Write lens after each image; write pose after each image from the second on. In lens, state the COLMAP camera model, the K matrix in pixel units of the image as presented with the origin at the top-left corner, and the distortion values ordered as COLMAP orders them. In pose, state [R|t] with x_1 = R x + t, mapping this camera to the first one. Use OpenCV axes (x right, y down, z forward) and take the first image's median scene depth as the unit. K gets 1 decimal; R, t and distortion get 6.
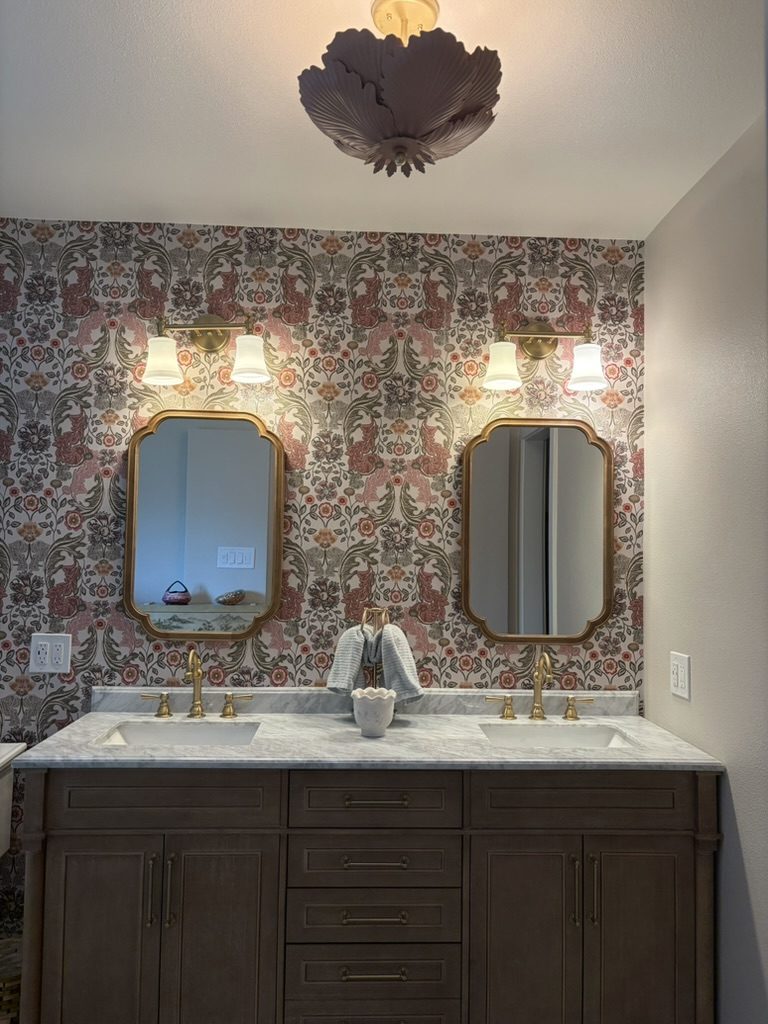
lens RADIAL K [[776.7, 0, 378.9], [0, 776.7, 511.0], [0, 0, 1]] dist [0.064776, -0.058233]
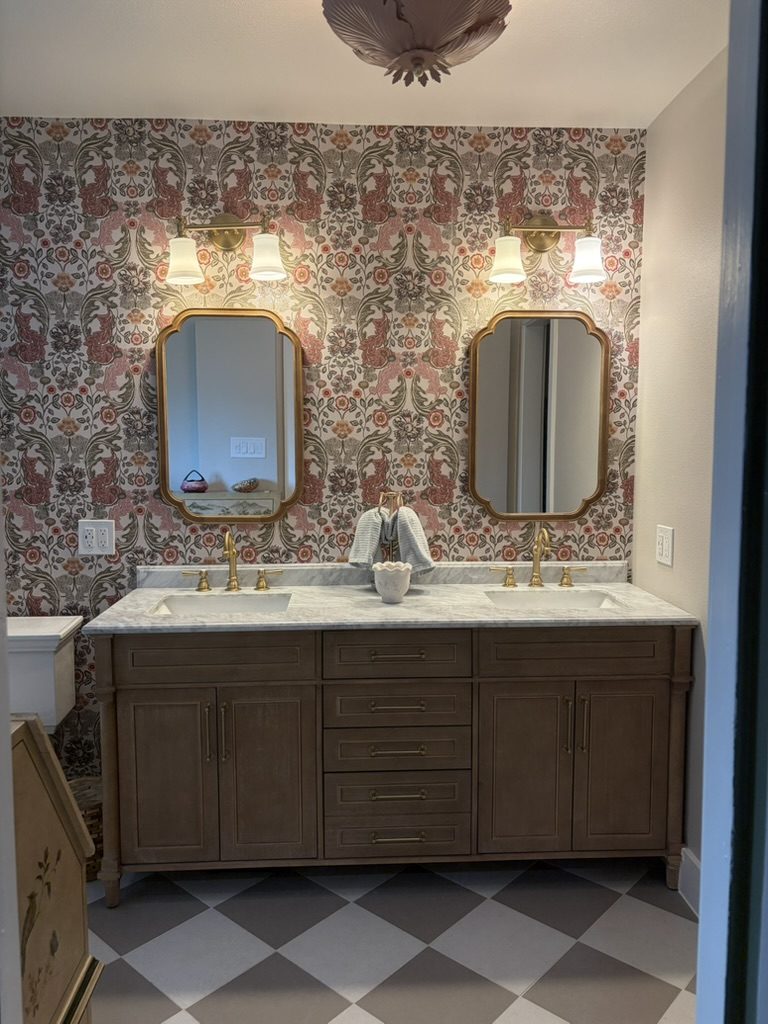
lens RADIAL K [[776.7, 0, 382.0], [0, 776.7, 509.4], [0, 0, 1]] dist [0.064776, -0.058233]
pose [[0.999770, -0.019605, 0.008639, -0.025711], [0.018161, 0.989467, 0.143613, -0.008171], [-0.011364, -0.143423, 0.989596, -0.086790]]
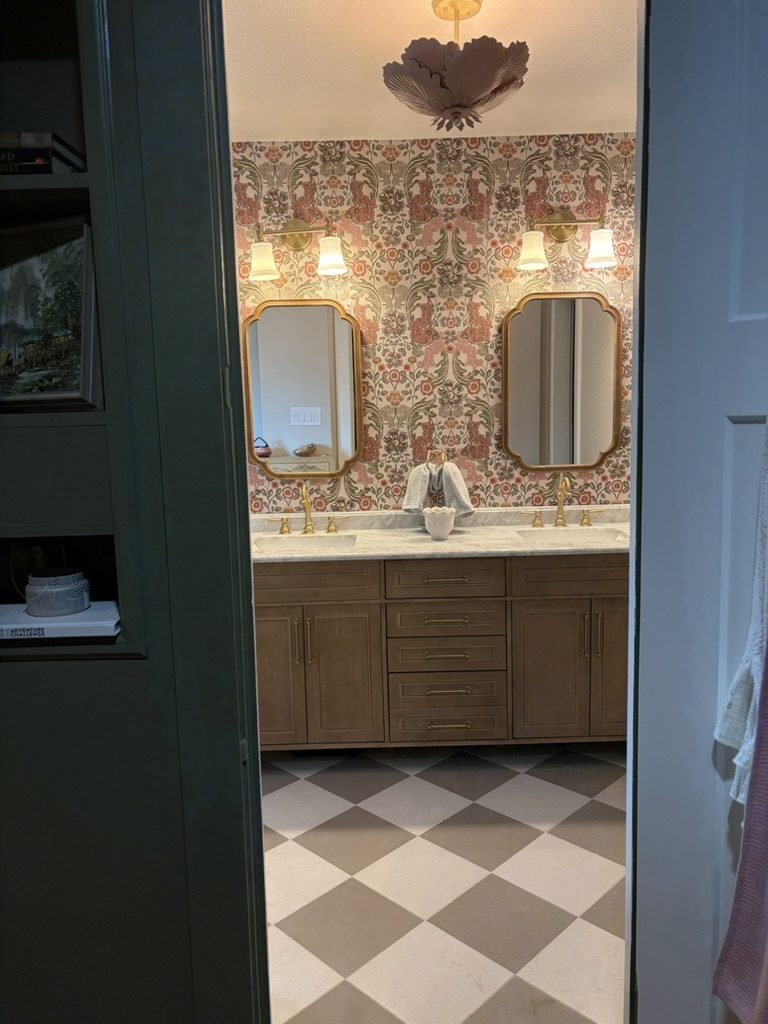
lens RADIAL K [[776.7, 0, 381.9], [0, 776.7, 513.1], [0, 0, 1]] dist [0.064776, -0.058233]
pose [[0.998376, -0.038167, -0.042283, -0.043970], [0.045433, 0.981319, 0.186949, -0.019261], [0.034358, -0.188566, 0.981459, -0.307294]]
